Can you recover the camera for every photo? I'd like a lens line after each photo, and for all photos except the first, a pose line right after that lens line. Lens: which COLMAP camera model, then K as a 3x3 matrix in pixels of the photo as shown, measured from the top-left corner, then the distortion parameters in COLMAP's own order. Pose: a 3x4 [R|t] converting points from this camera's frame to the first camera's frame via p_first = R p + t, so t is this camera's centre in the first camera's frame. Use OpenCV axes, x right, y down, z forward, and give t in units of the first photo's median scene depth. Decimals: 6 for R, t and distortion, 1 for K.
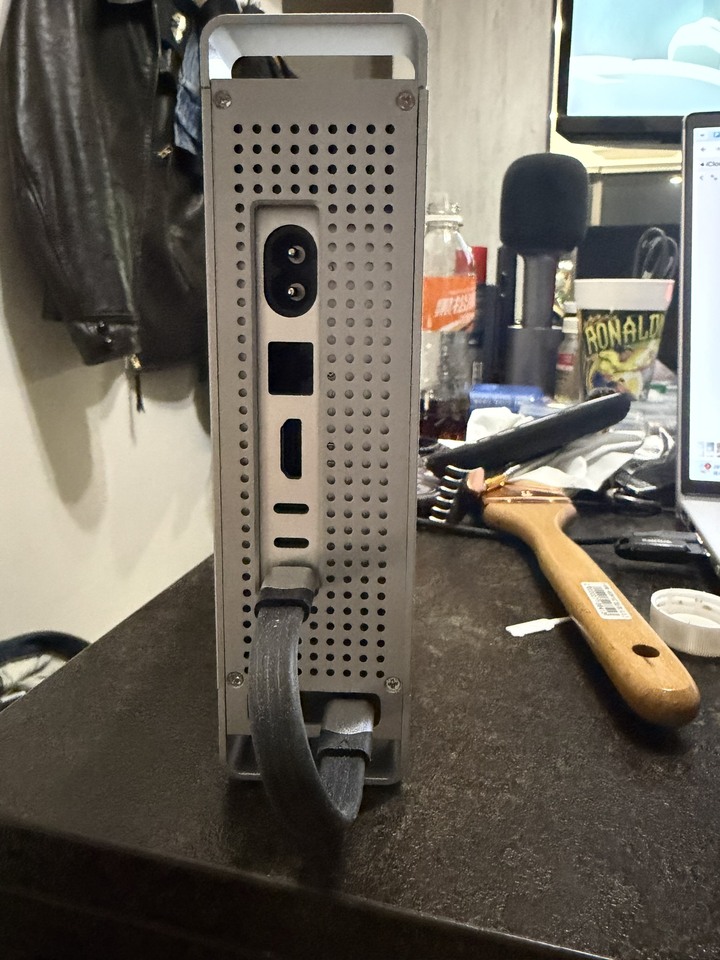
lens RADIAL K [[681.5, 0, 360.2], [0, 681.5, 423.1], [0, 0, 1]] dist [0.001942, -0.003795]
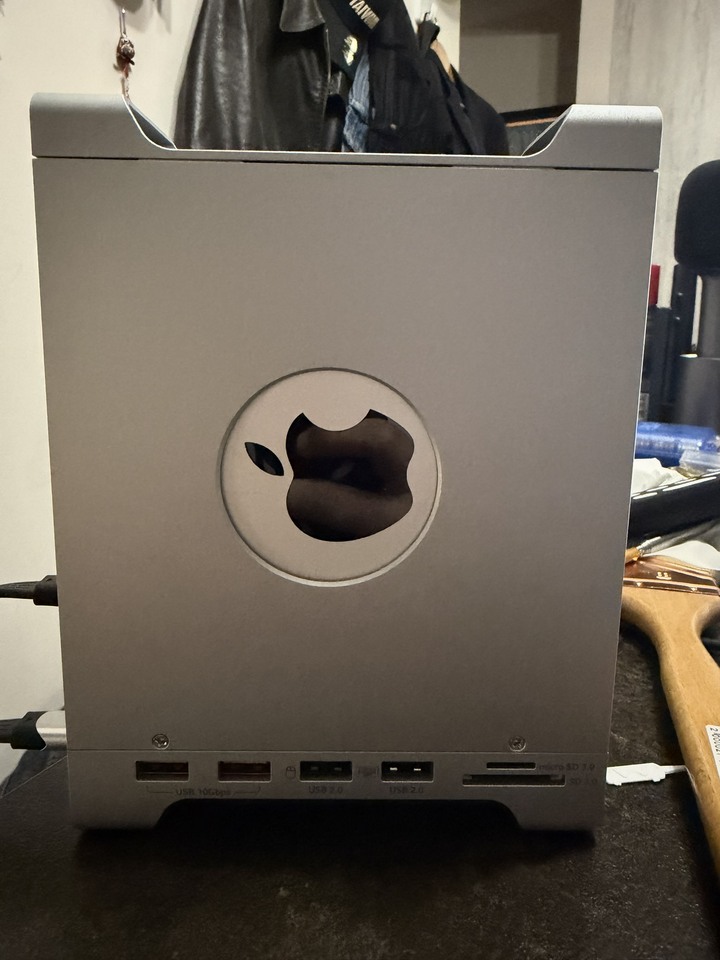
lens RADIAL K [[681.5, 0, 365.1], [0, 681.5, 423.8], [0, 0, 1]] dist [0.001942, -0.003795]
pose [[0.969792, 0.045675, -0.239618, 0.048518], [-0.049354, 0.998737, -0.009370, -0.032237], [0.238887, 0.020913, 0.970822, 0.062904]]
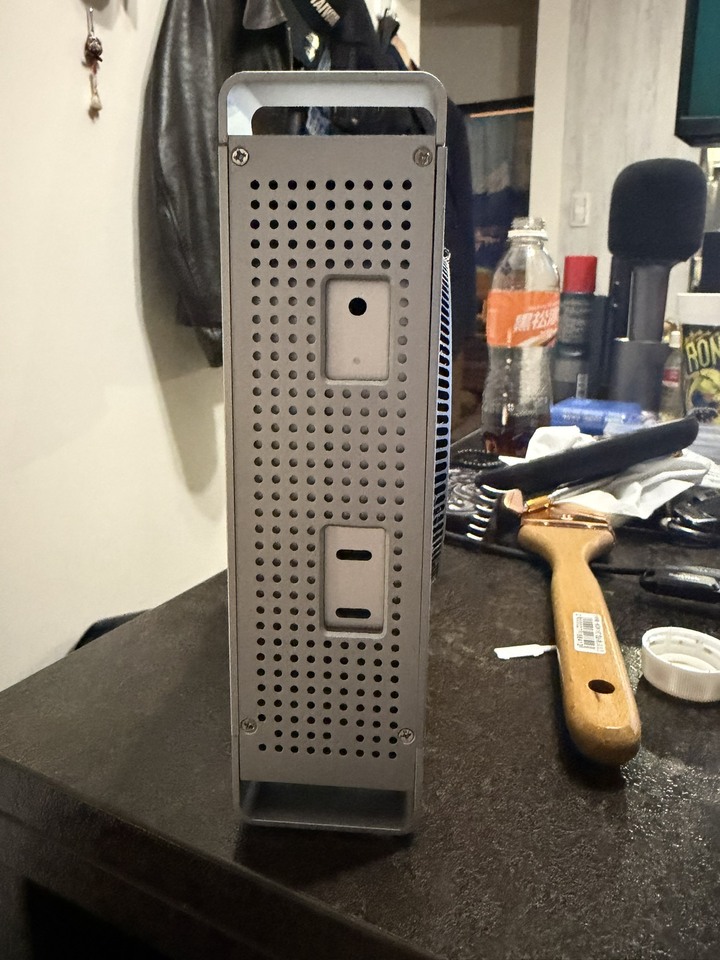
lens RADIAL K [[681.5, 0, 362.0], [0, 681.5, 422.0], [0, 0, 1]] dist [0.001942, -0.003795]
pose [[0.979183, 0.040102, -0.198979, 0.084144], [-0.040594, 0.999174, 0.001609, -0.014668], [0.198880, 0.006502, 0.980002, -0.020749]]
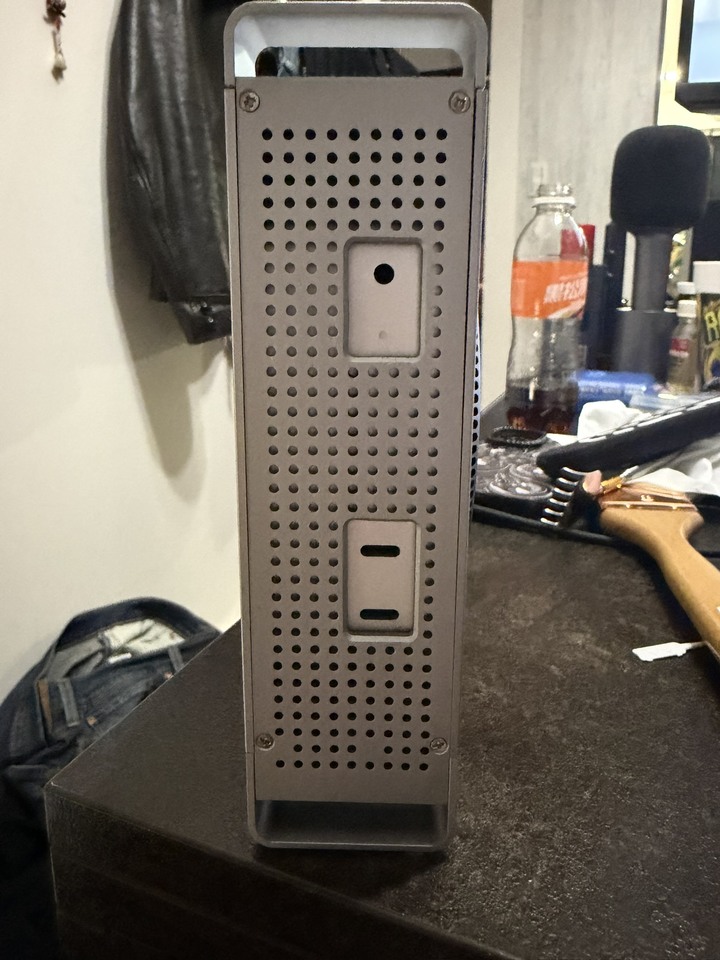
lens RADIAL K [[681.5, 0, 360.5], [0, 681.5, 411.5], [0, 0, 1]] dist [0.001942, -0.003795]
pose [[0.991861, 0.020126, -0.125721, -0.019984], [-0.017219, 0.999560, 0.024170, -0.019546], [0.126153, -0.021808, 0.991771, 0.007230]]
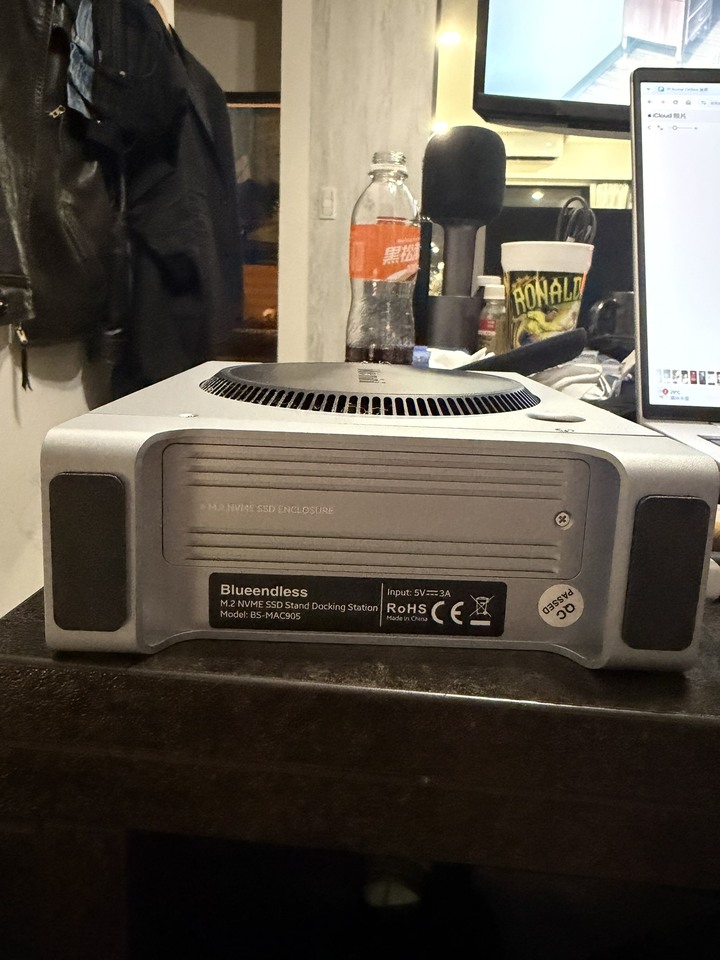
lens RADIAL K [[681.5, 0, 352.8], [0, 681.5, 416.0], [0, 0, 1]] dist [0.001942, -0.003795]
pose [[0.985194, 0.001078, 0.171440, -0.091373], [0.001367, 0.999899, -0.014144, 0.069879], [-0.171438, 0.014169, 0.985093, 0.023167]]
